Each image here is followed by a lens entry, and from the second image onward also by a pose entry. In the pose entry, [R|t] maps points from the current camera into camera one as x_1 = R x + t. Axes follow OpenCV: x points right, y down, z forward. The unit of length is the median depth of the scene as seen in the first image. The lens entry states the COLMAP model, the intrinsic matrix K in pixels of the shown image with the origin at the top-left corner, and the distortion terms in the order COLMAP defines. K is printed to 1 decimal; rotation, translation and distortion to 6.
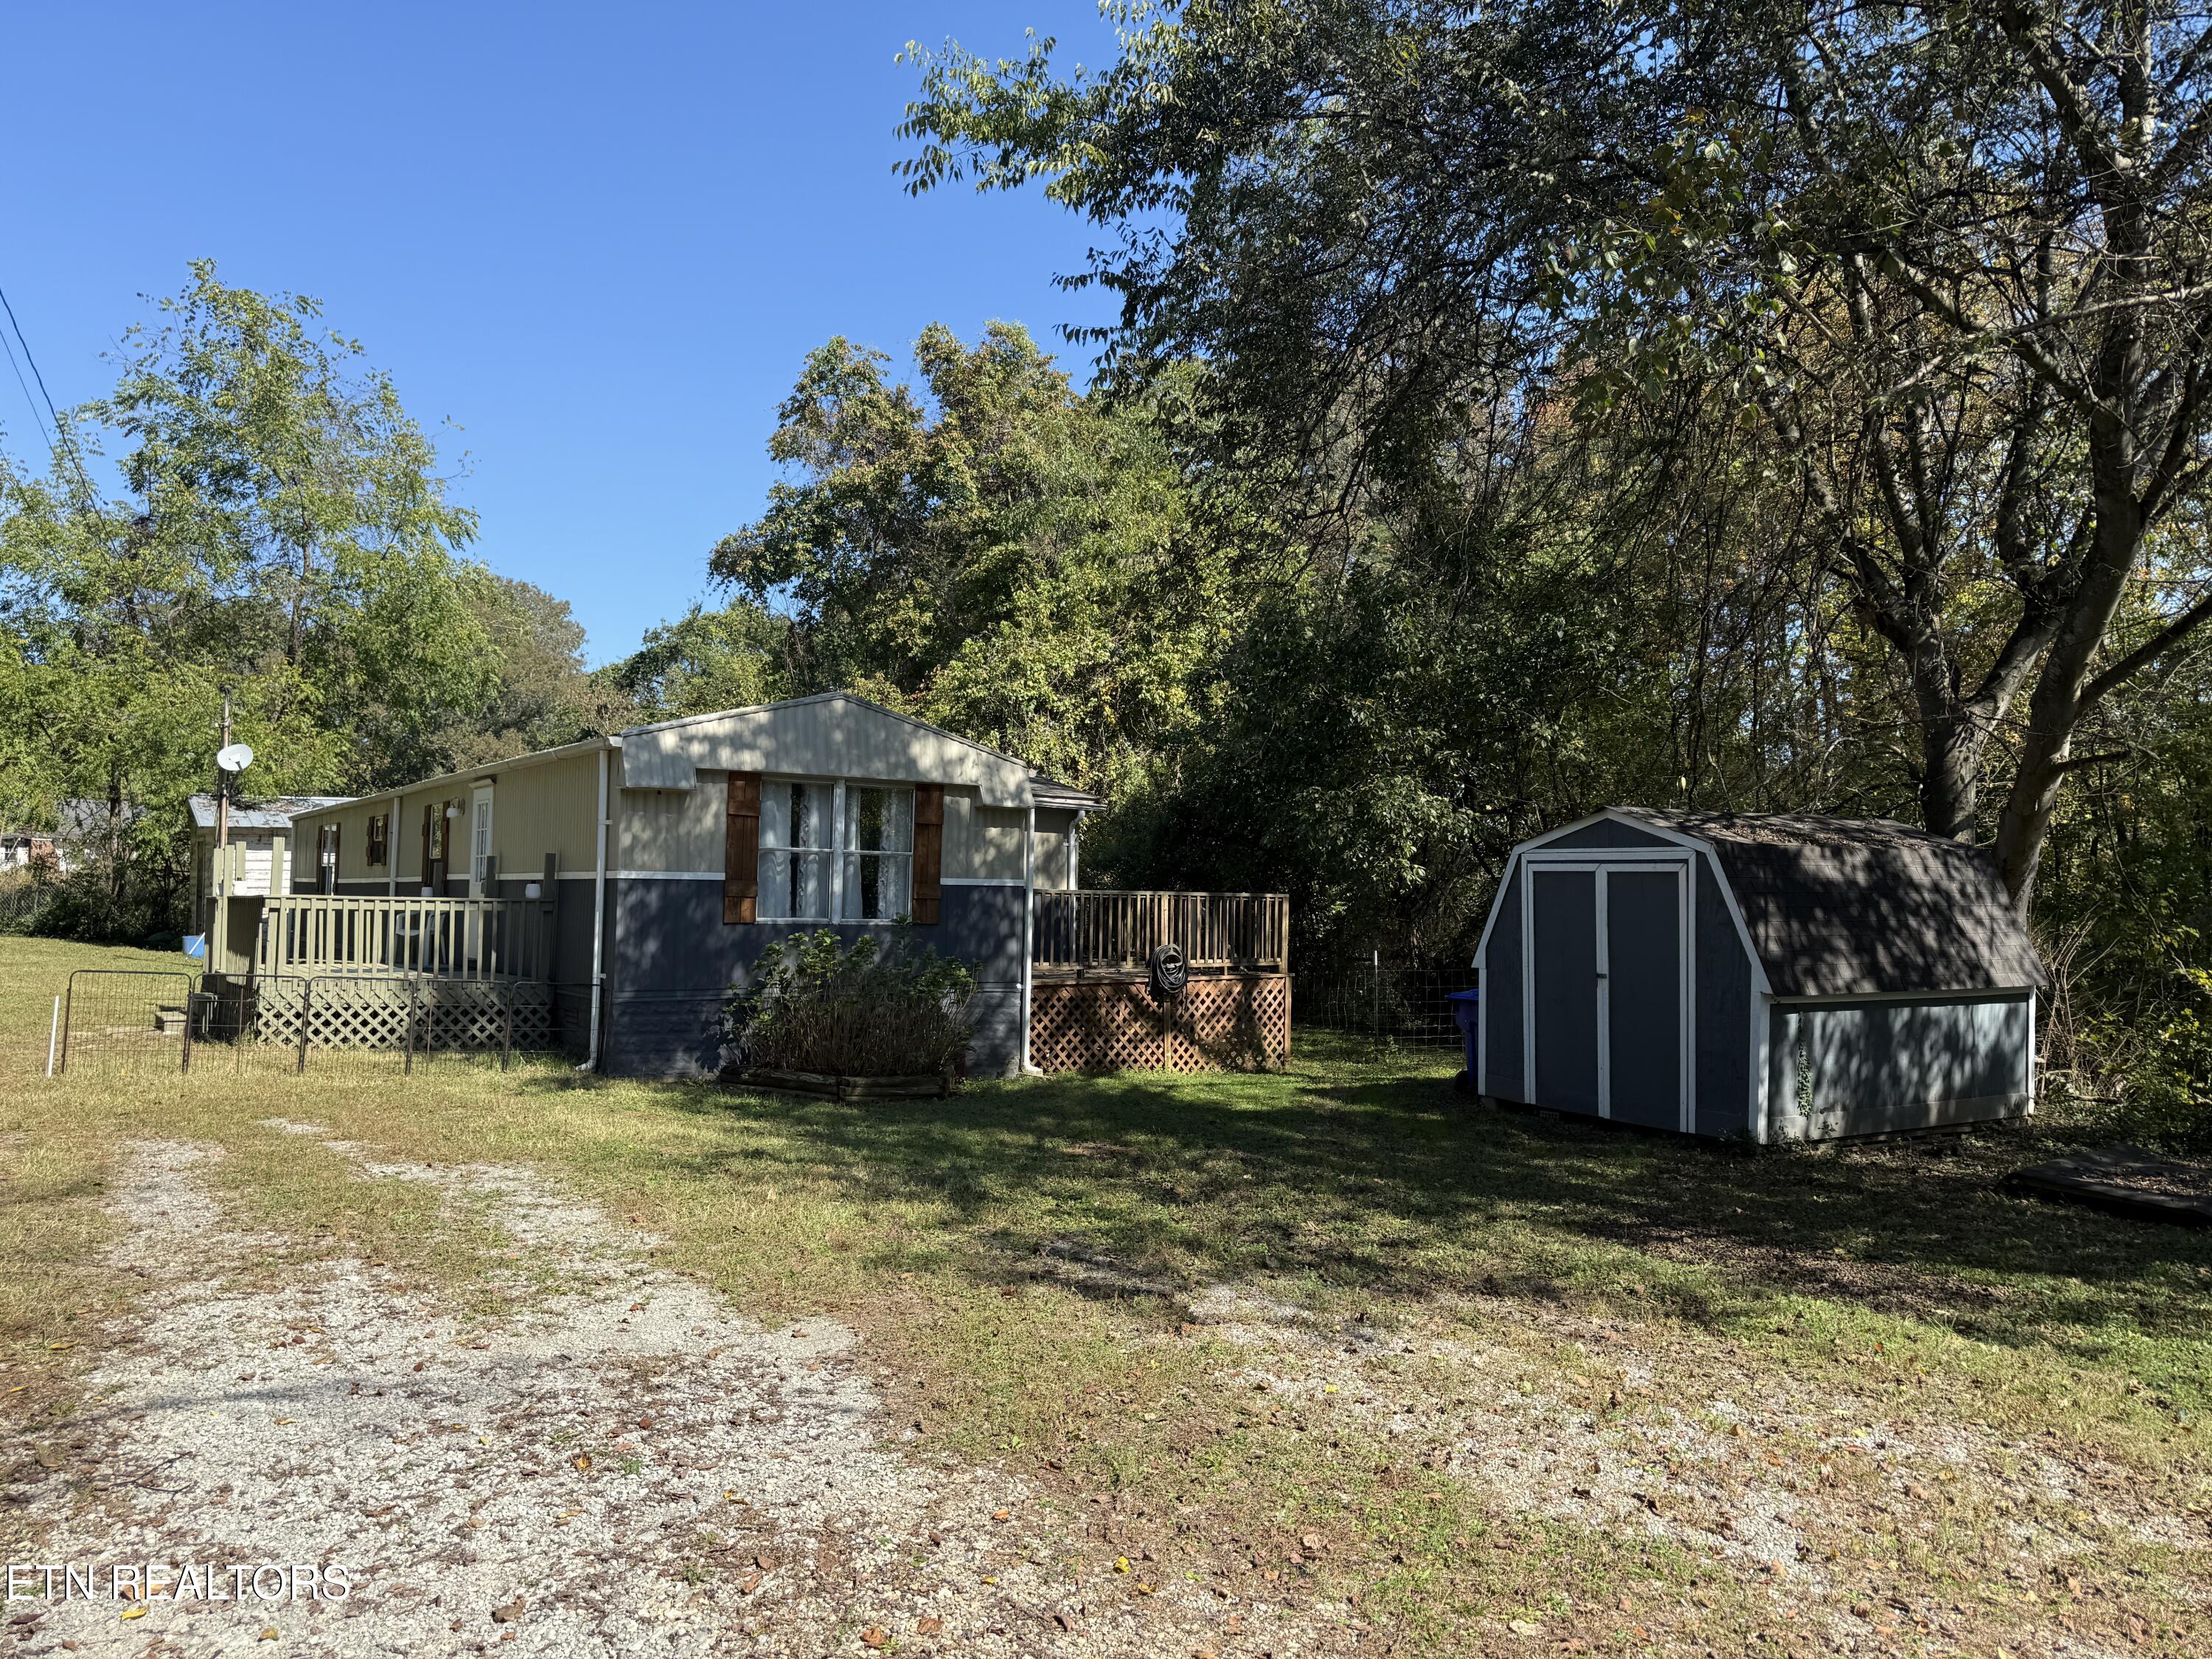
lens RADIAL K [[1549.1, 0, 1103.1], [0, 1549.1, 827.5], [0, 0, 1]] dist [0.010160, -0.002657]
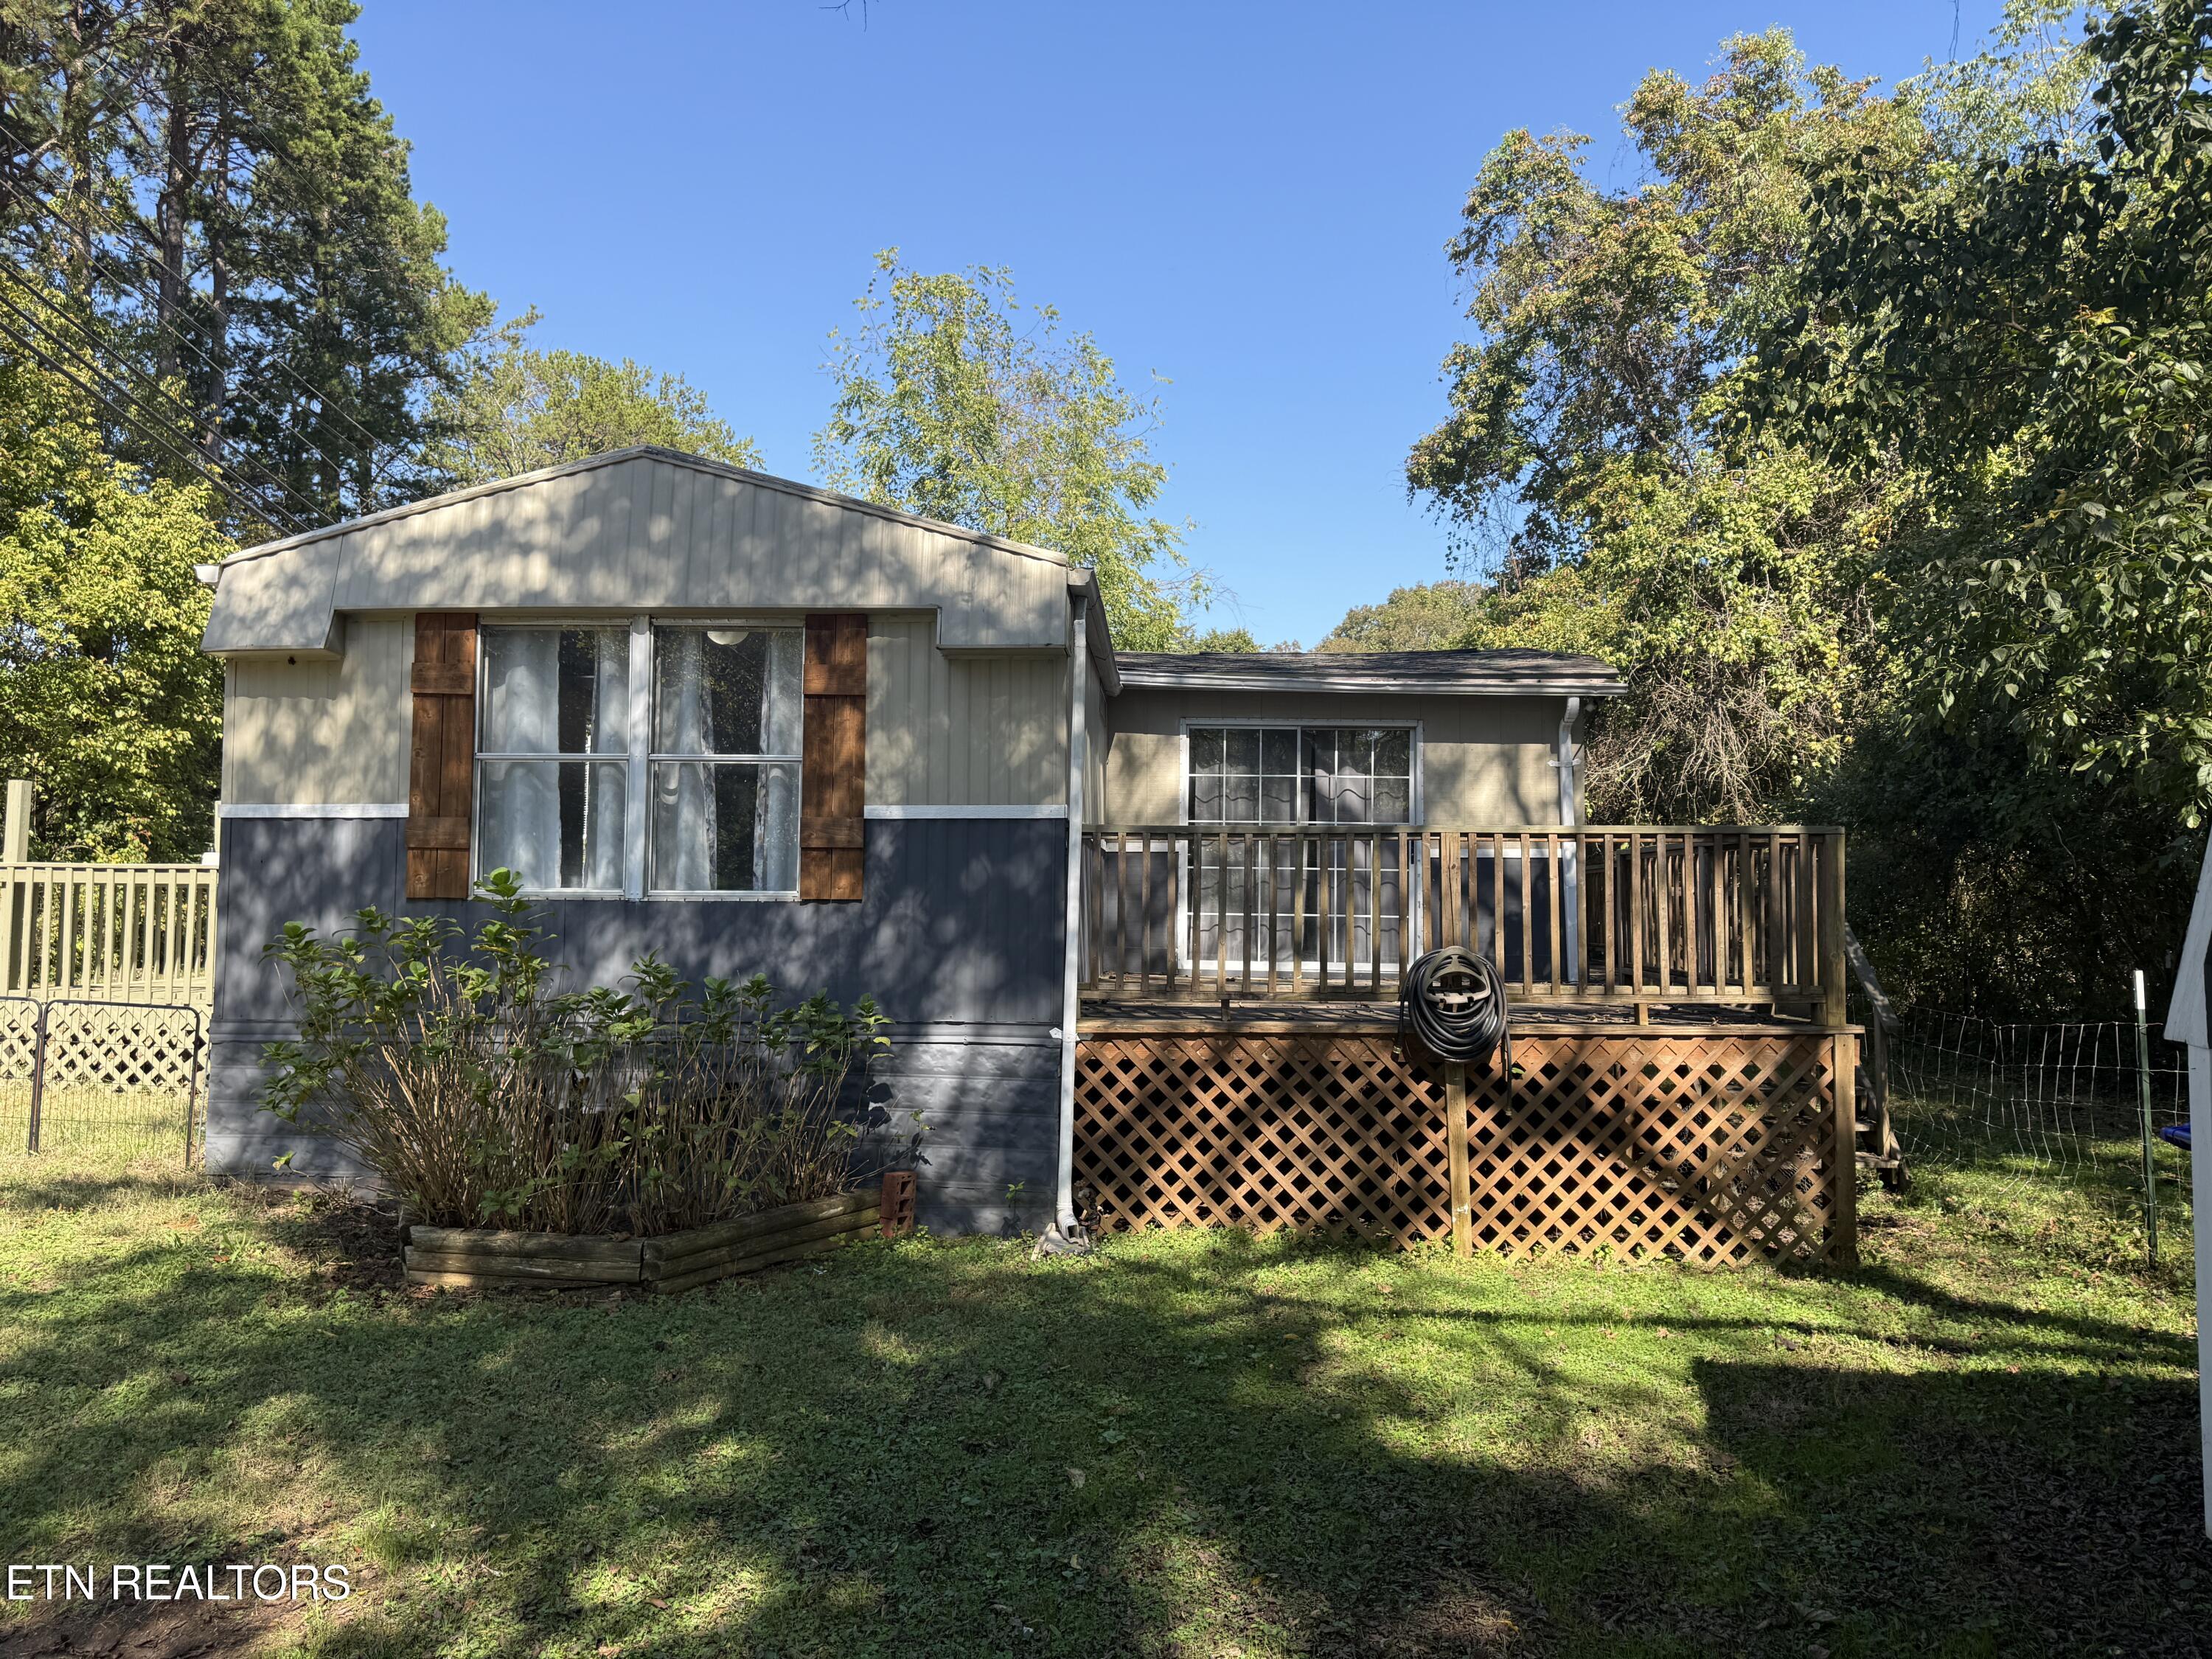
lens RADIAL K [[1549.1, 0, 1109.9], [0, 1549.1, 783.8], [0, 0, 1]] dist [0.010160, -0.002657]
pose [[0.786879, -0.060937, -0.614091, 0.216571], [0.038184, 0.998014, -0.050107, 0.046177], [0.615925, 0.015980, 0.787643, 0.570171]]
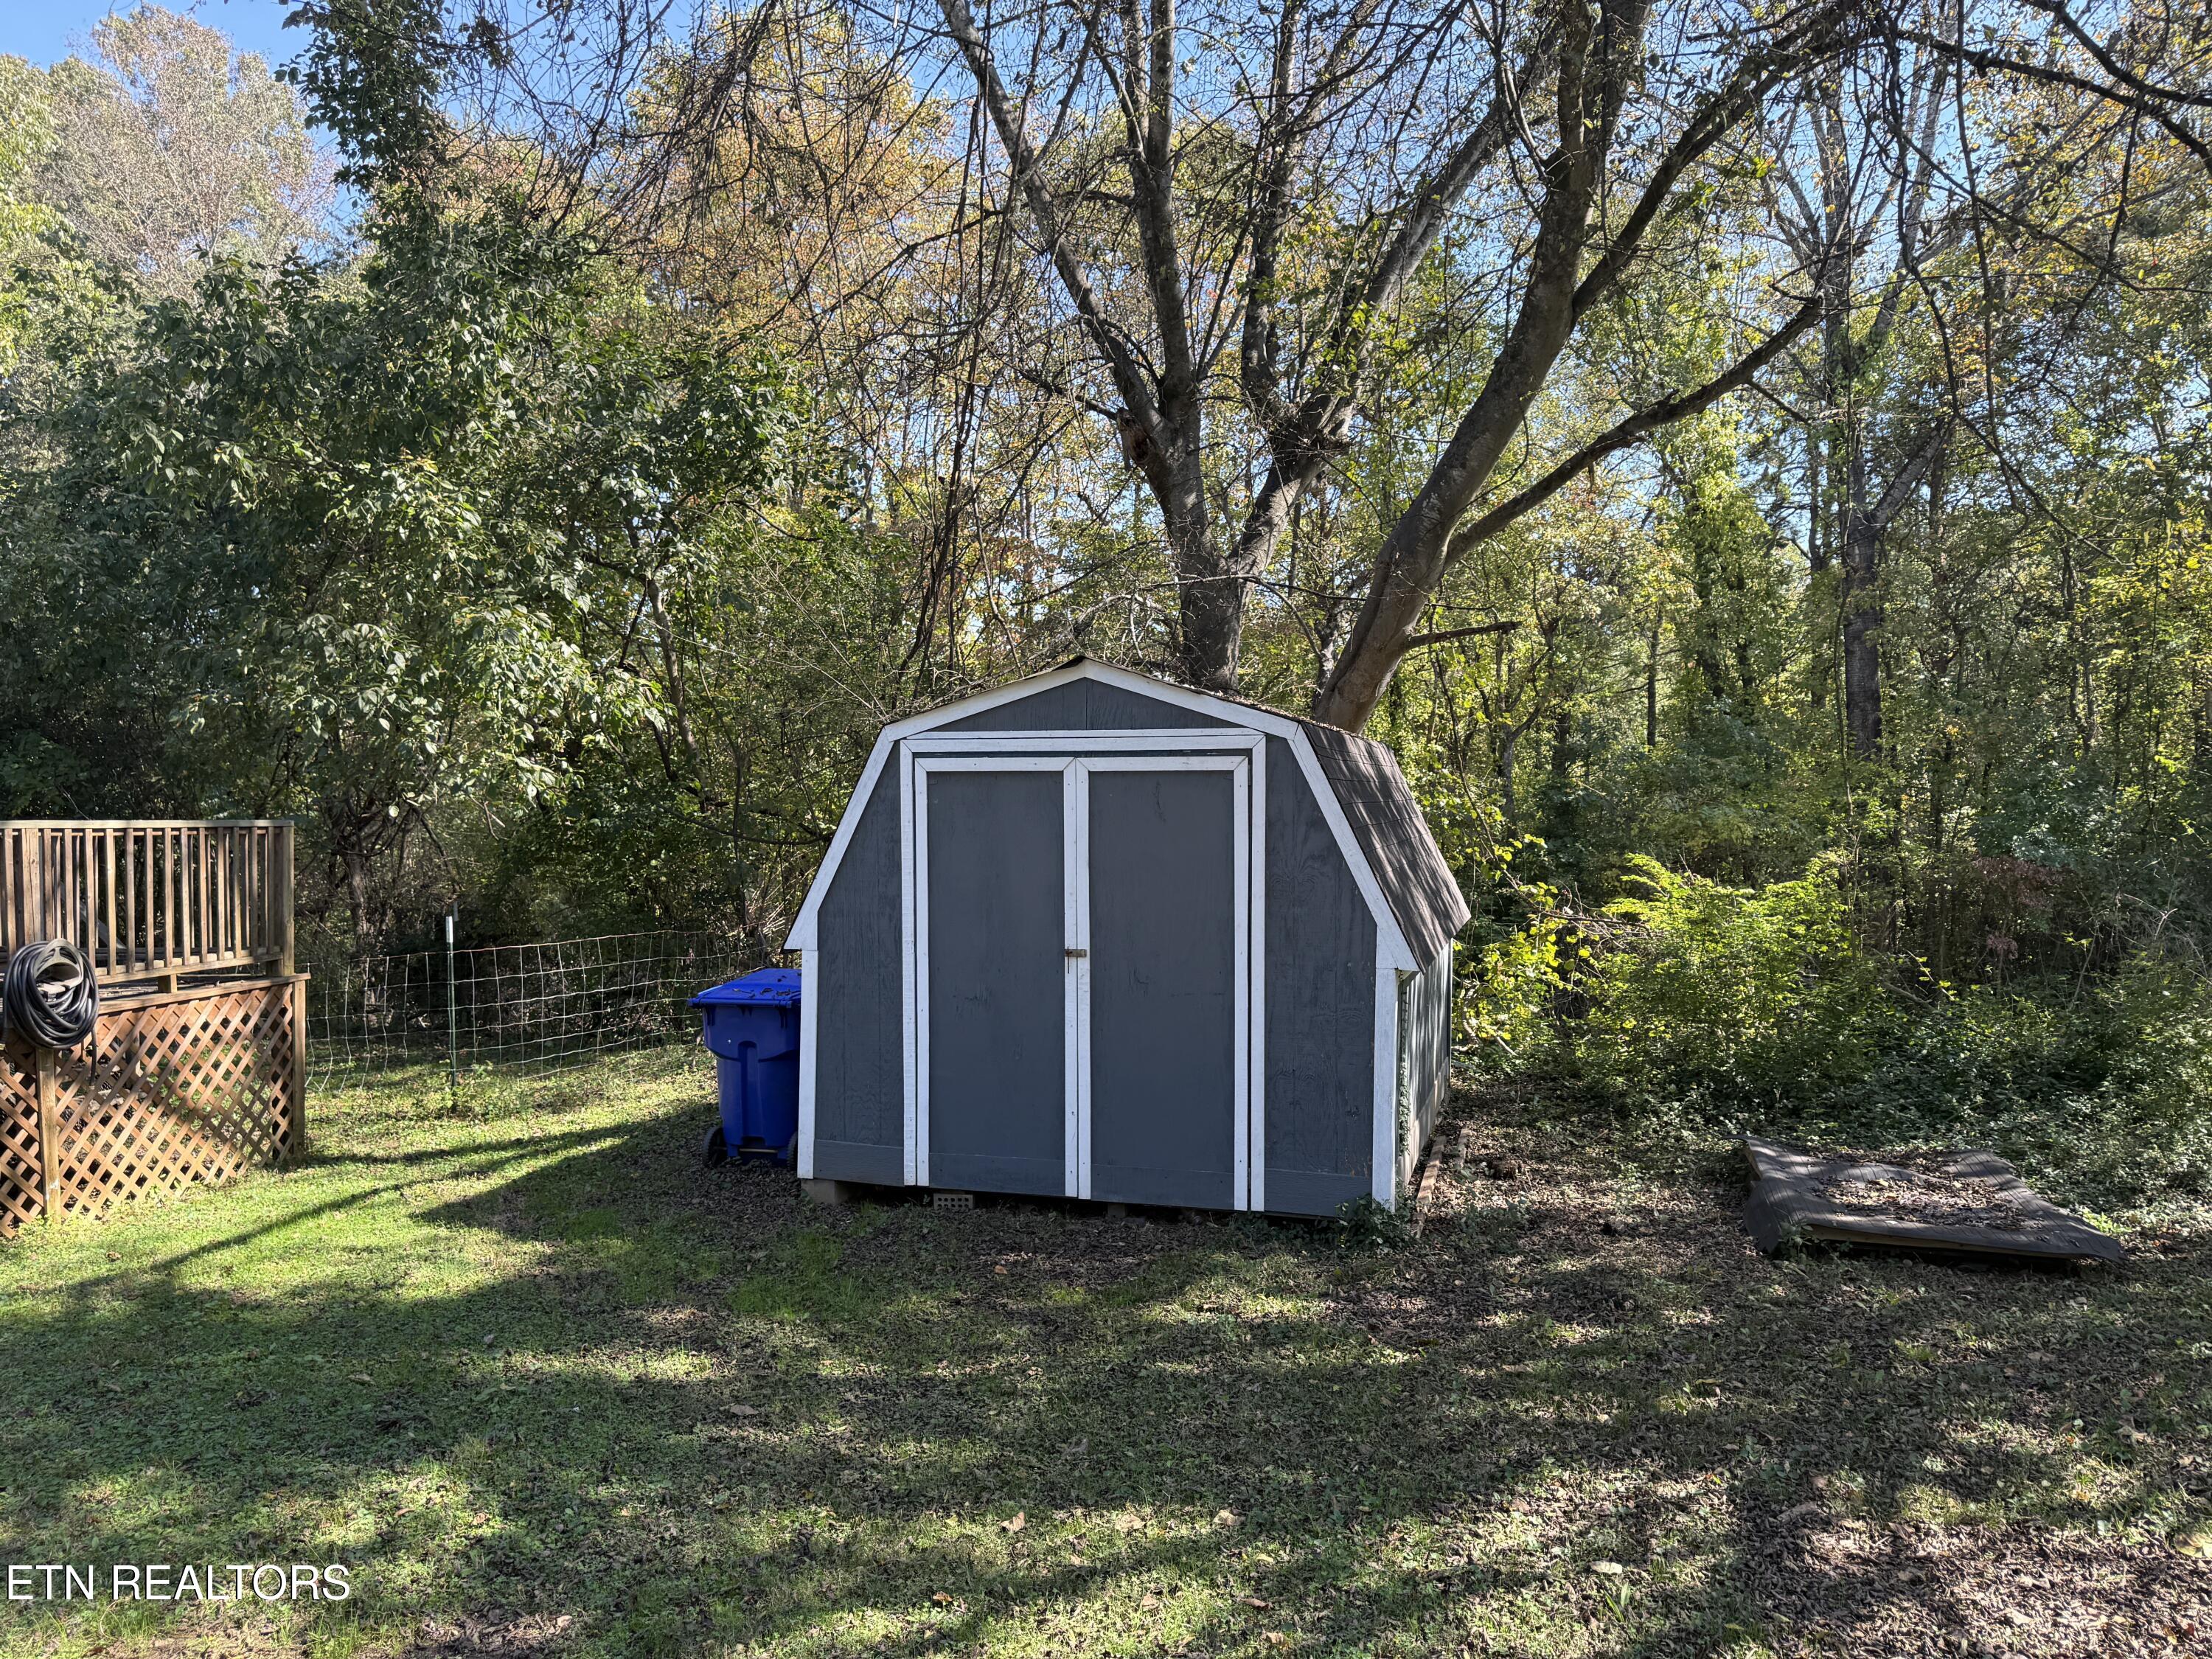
lens RADIAL K [[1549.1, 0, 1104.7], [0, 1549.1, 834.3], [0, 0, 1]] dist [0.010160, -0.002657]
pose [[0.730804, -0.029829, 0.681935, -0.060333], [-0.010052, 0.998466, 0.054447, 0.015627], [-0.682514, -0.046645, 0.729383, 0.433914]]
